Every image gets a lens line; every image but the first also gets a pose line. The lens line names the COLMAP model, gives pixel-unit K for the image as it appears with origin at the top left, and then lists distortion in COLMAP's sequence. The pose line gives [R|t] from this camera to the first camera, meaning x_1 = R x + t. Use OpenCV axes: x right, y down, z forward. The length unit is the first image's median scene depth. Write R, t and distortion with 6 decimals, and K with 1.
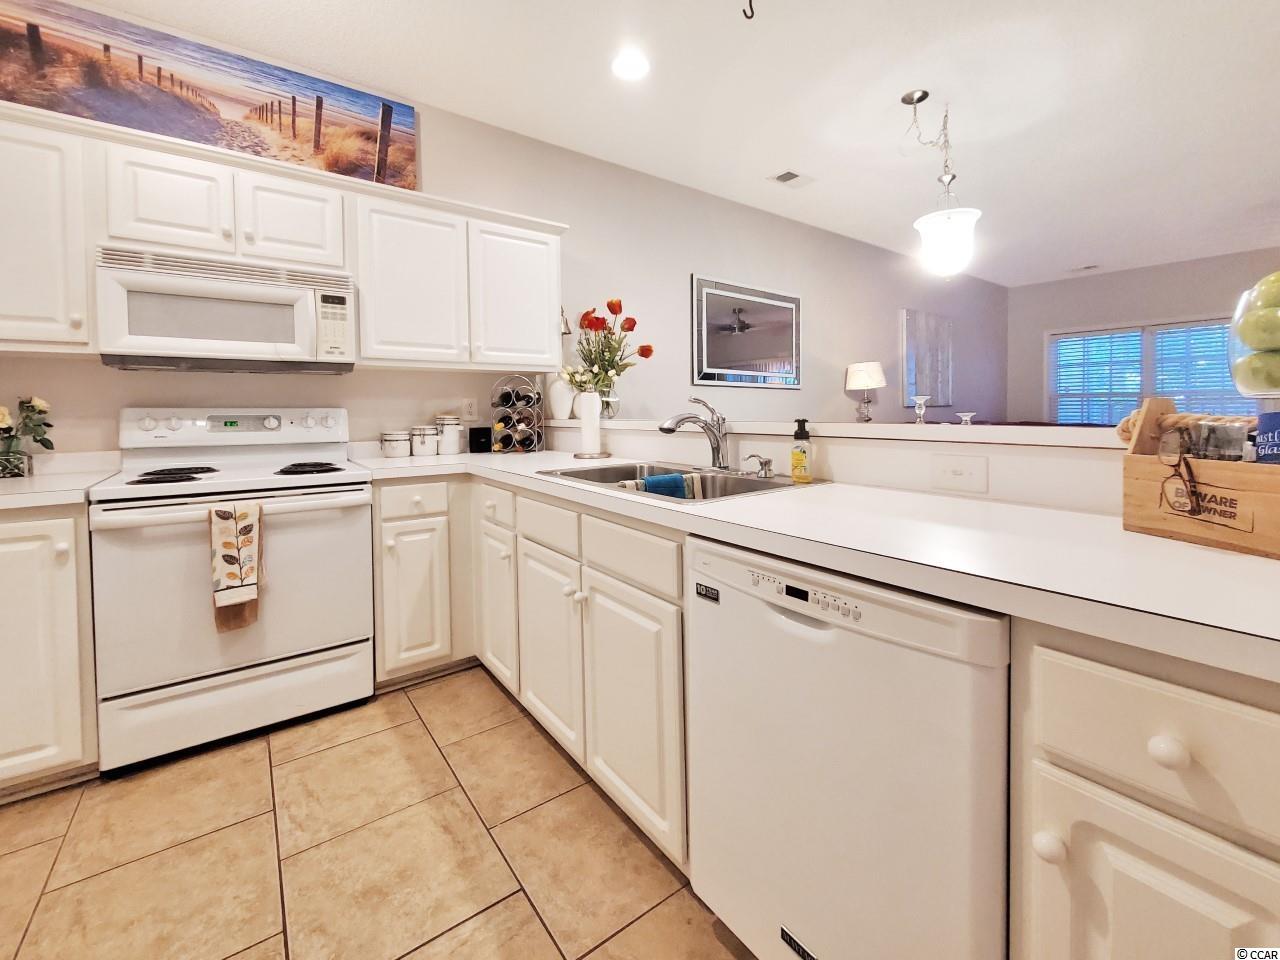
lens RADIAL K [[549.1, 0, 642.6], [0, 549.1, 382.7], [0, 0, 1]] dist [-0.000273, 0.000249]
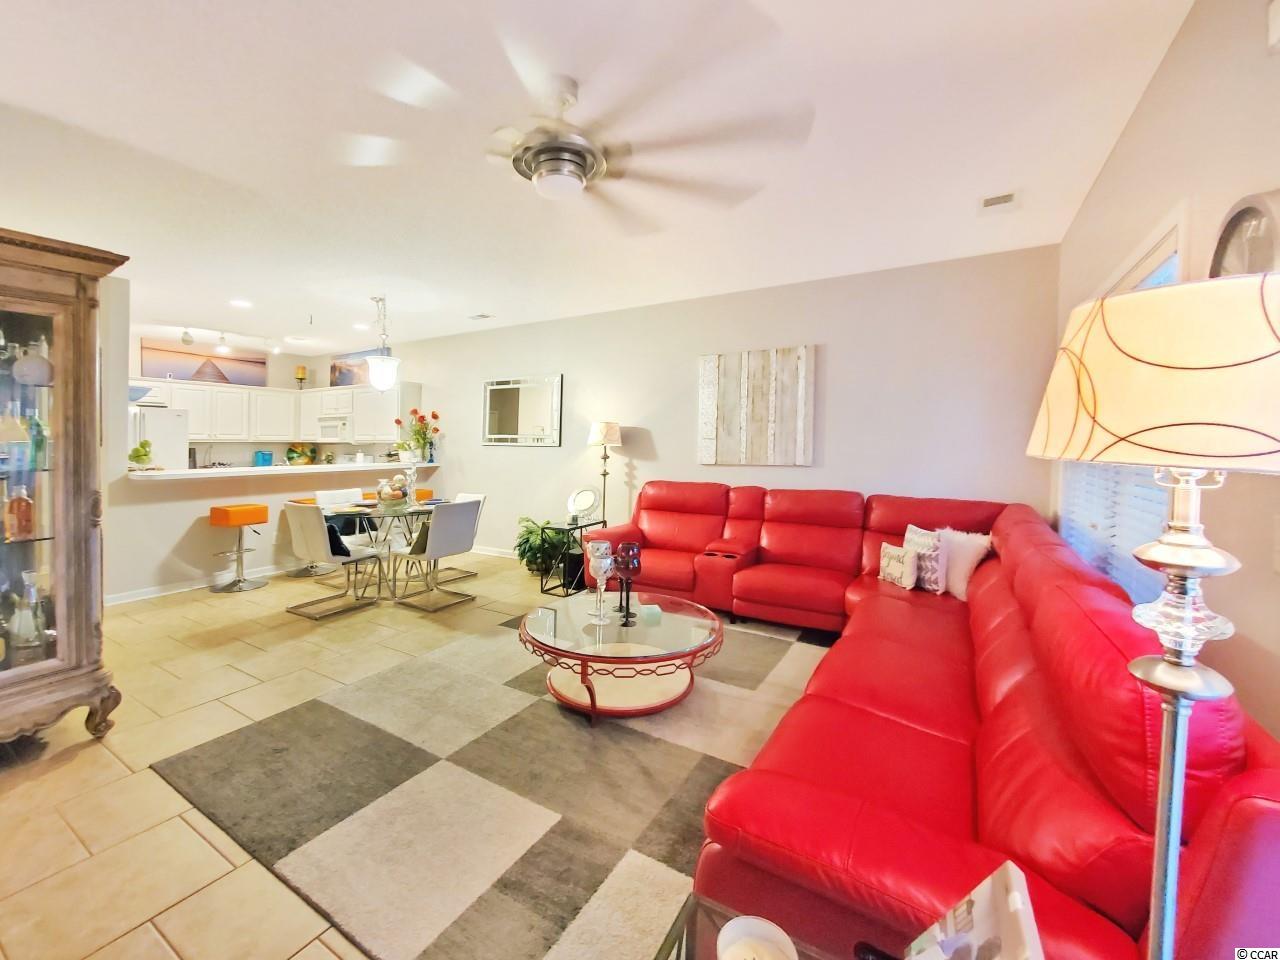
lens RADIAL K [[522.1, 0, 640.5], [0, 522.1, 435.4], [0, 0, 1]] dist [-0.000405, -0.000073]
pose [[0.380152, -0.008816, -0.924882, 3.171084], [0.035229, 0.999367, 0.004954, -0.031960], [0.924253, -0.034466, 0.380222, 1.482092]]
